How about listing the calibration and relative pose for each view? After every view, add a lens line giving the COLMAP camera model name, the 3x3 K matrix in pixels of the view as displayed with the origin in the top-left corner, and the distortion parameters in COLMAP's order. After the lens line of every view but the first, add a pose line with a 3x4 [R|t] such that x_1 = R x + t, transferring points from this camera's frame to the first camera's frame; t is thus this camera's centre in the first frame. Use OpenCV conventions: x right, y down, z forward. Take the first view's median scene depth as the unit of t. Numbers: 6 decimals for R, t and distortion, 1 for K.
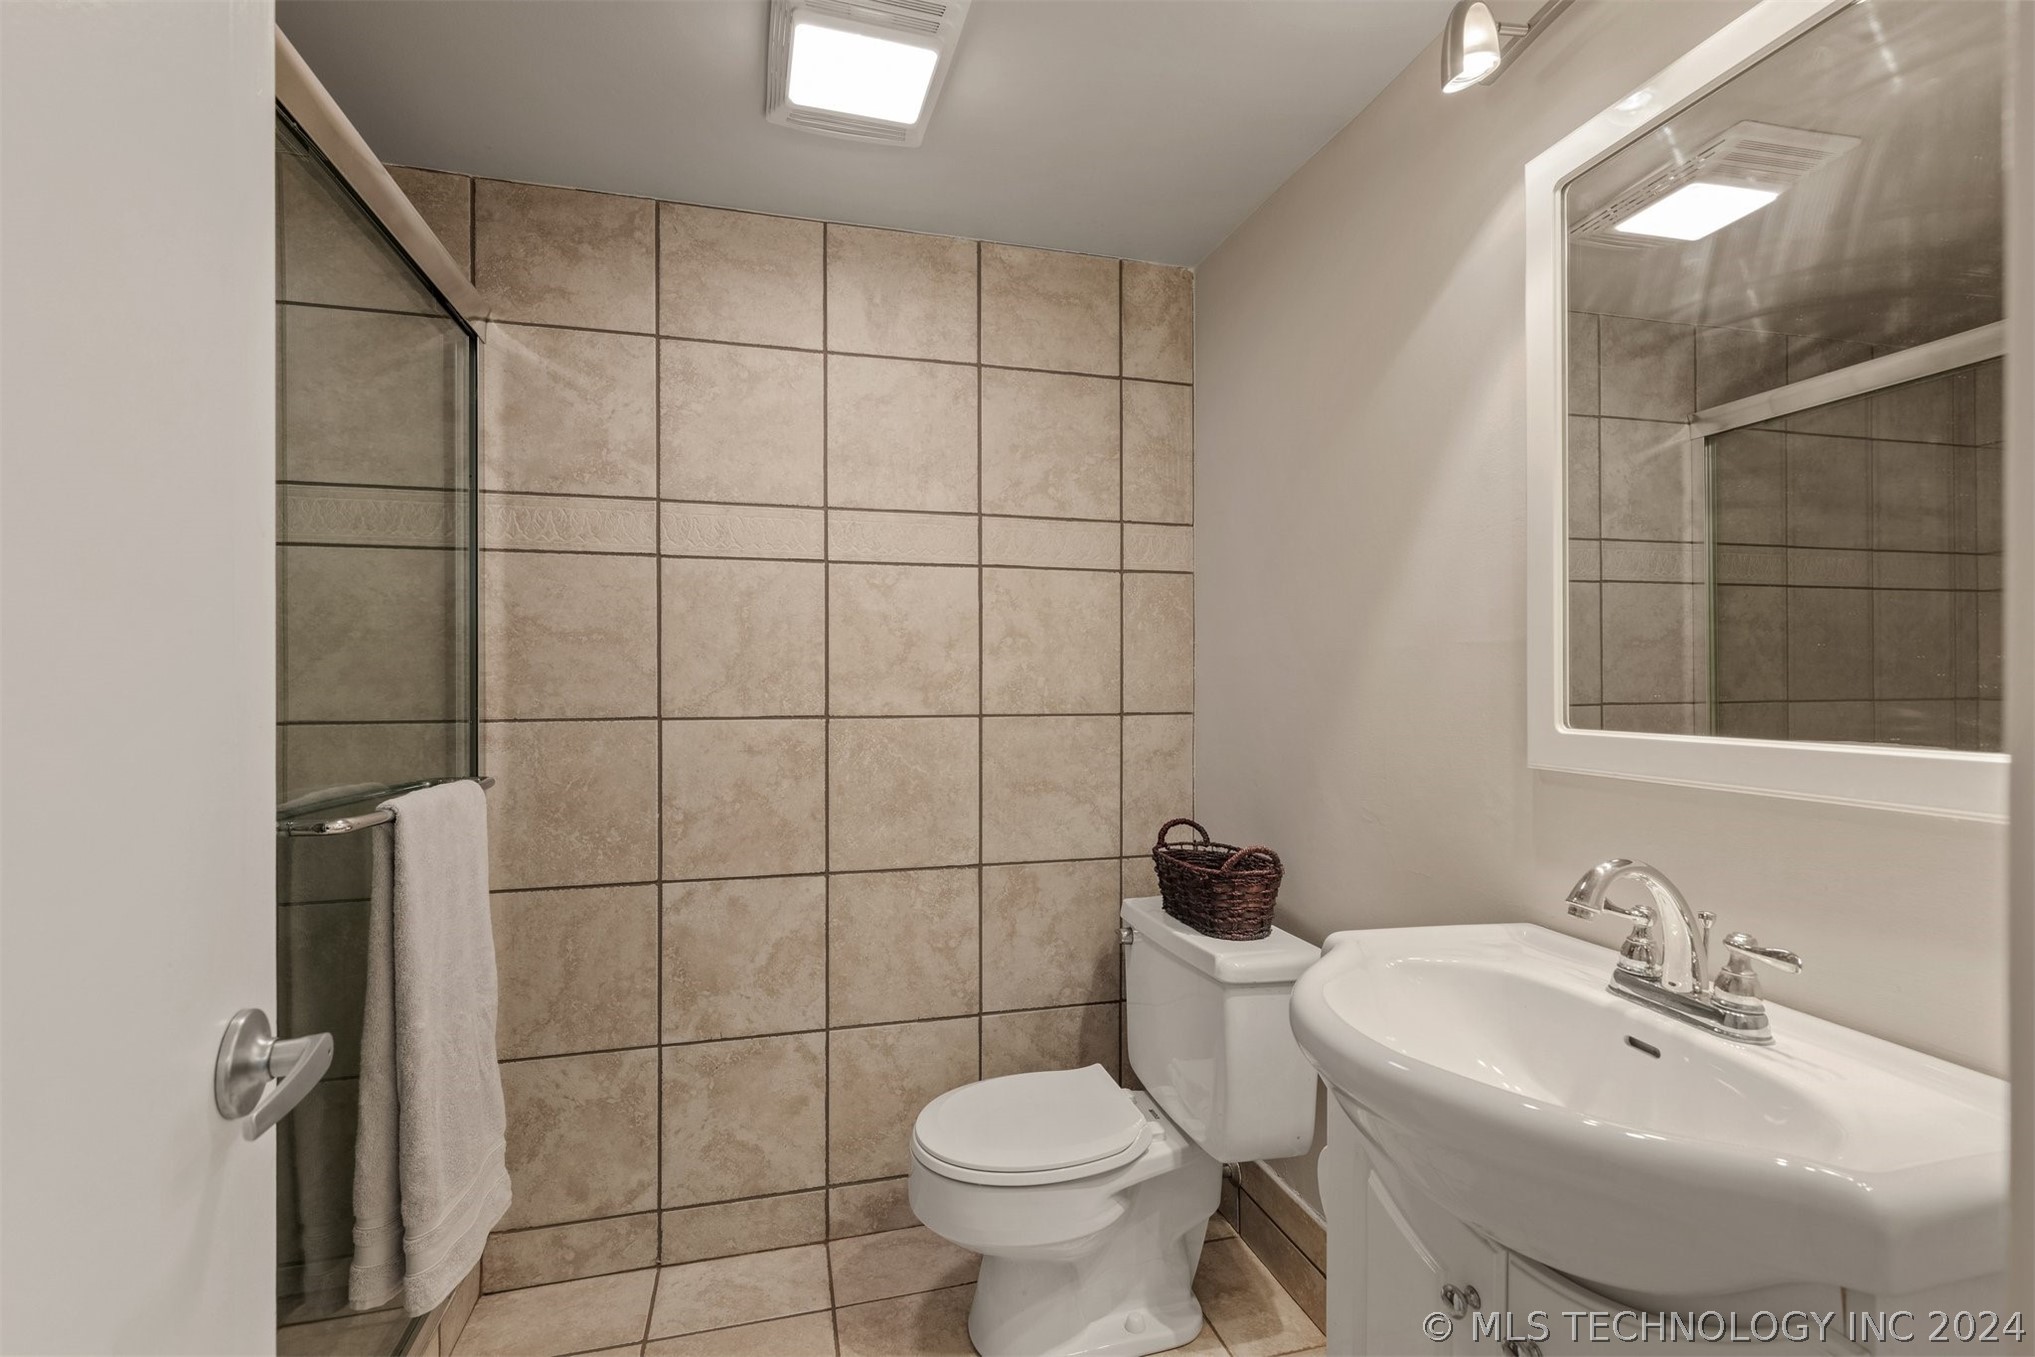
lens RADIAL K [[912.0, 0, 1013.4], [0, 912.0, 683.3], [0, 0, 1]] dist [0.003876, -0.001358]
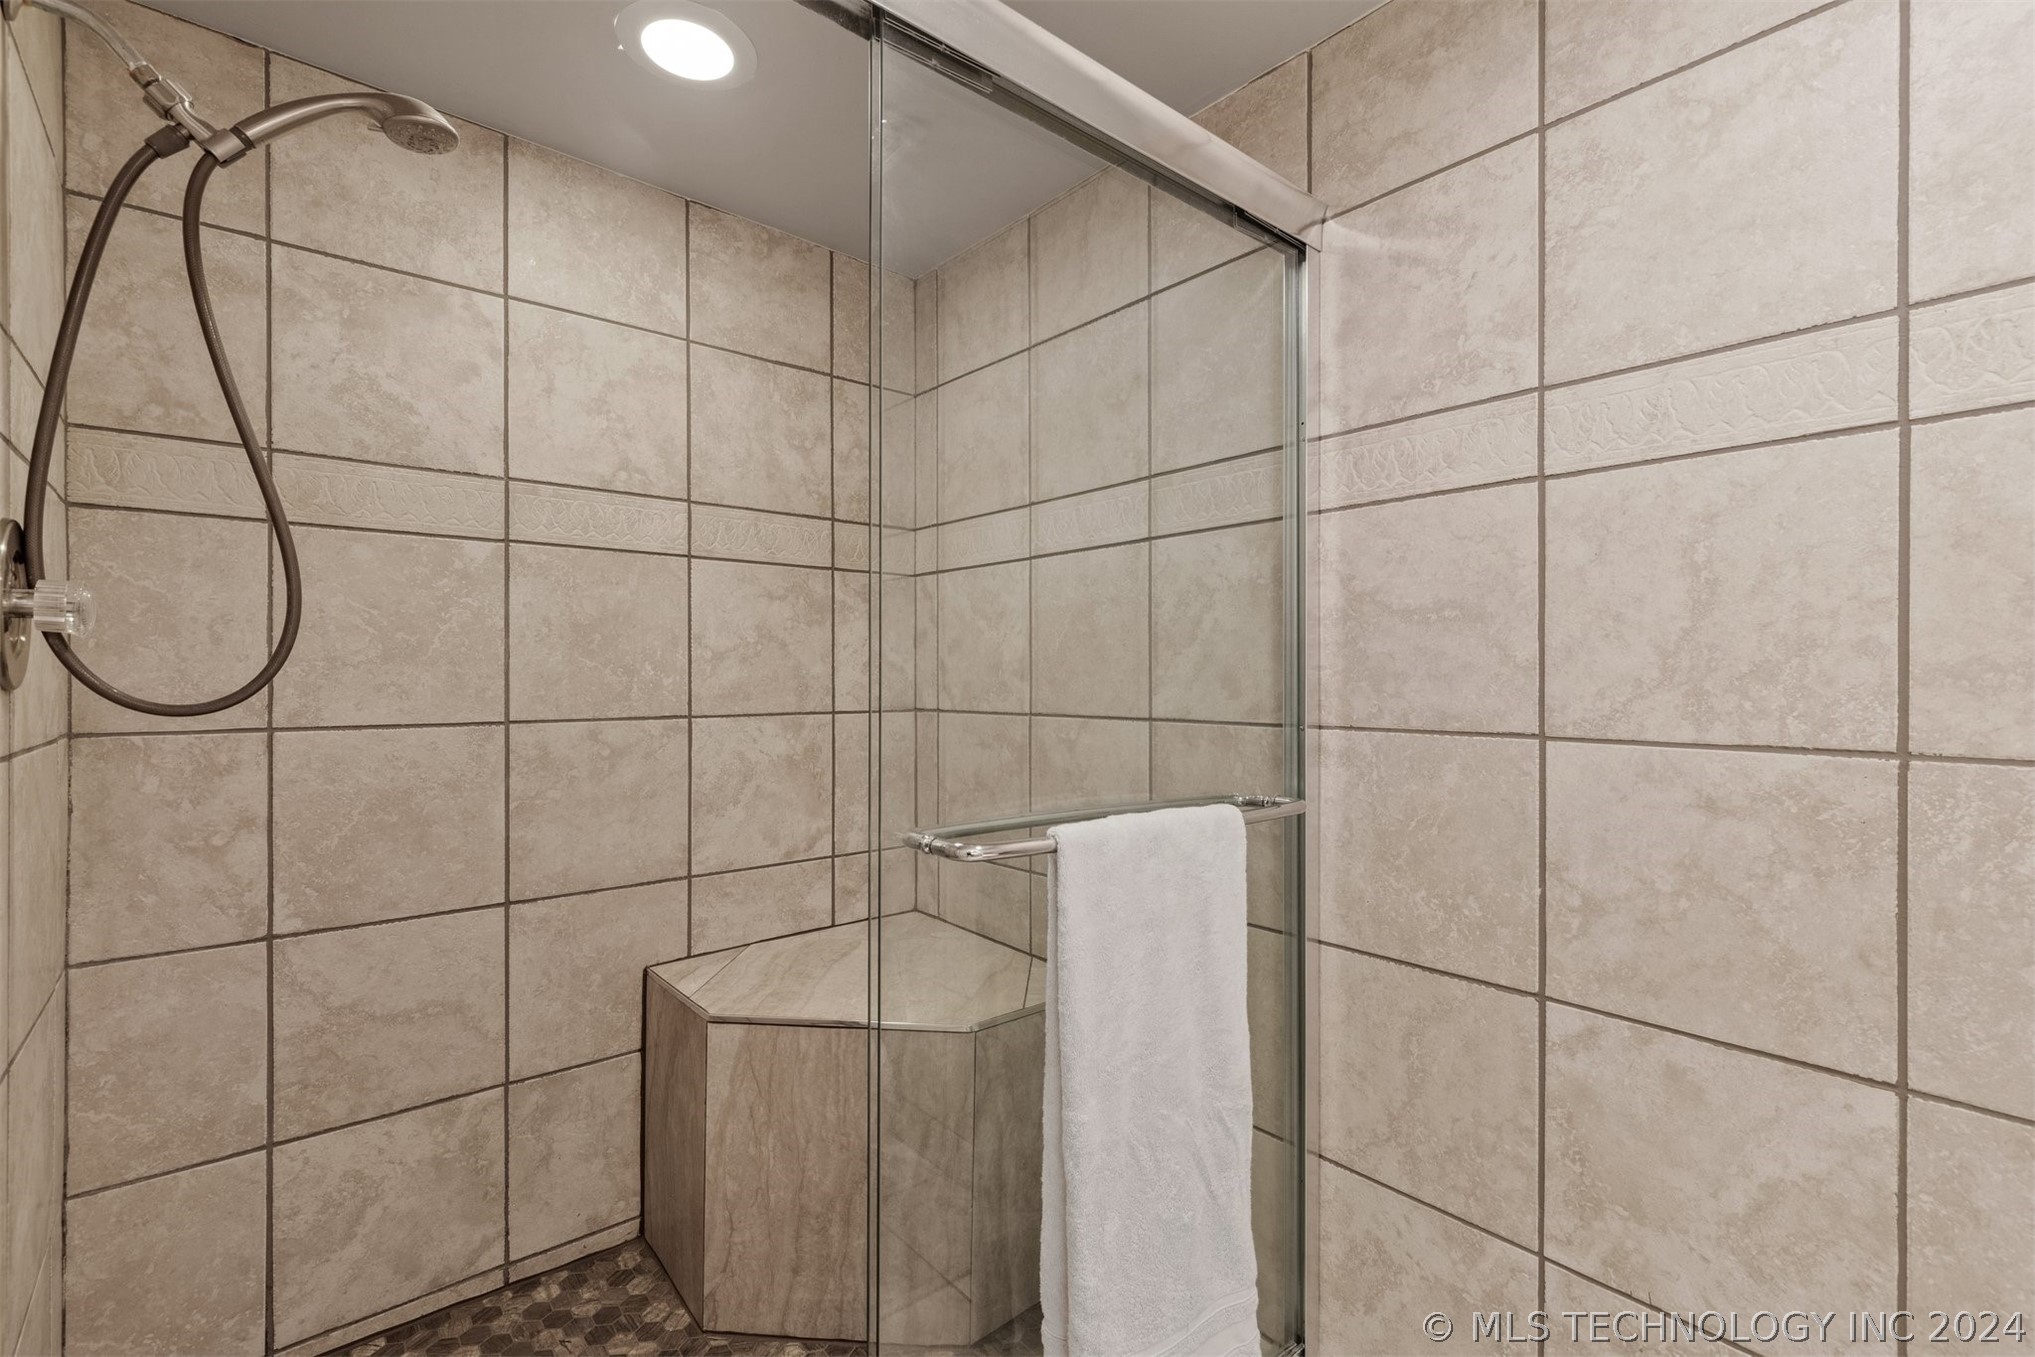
lens RADIAL K [[912.0, 0, 1012.6], [0, 912.0, 677.7], [0, 0, 1]] dist [0.003876, -0.001358]
pose [[0.427623, 0.004927, -0.903944, 0.024626], [0.002421, 0.999975, 0.006596, -0.007501], [0.903954, -0.005009, 0.427600, 0.403777]]
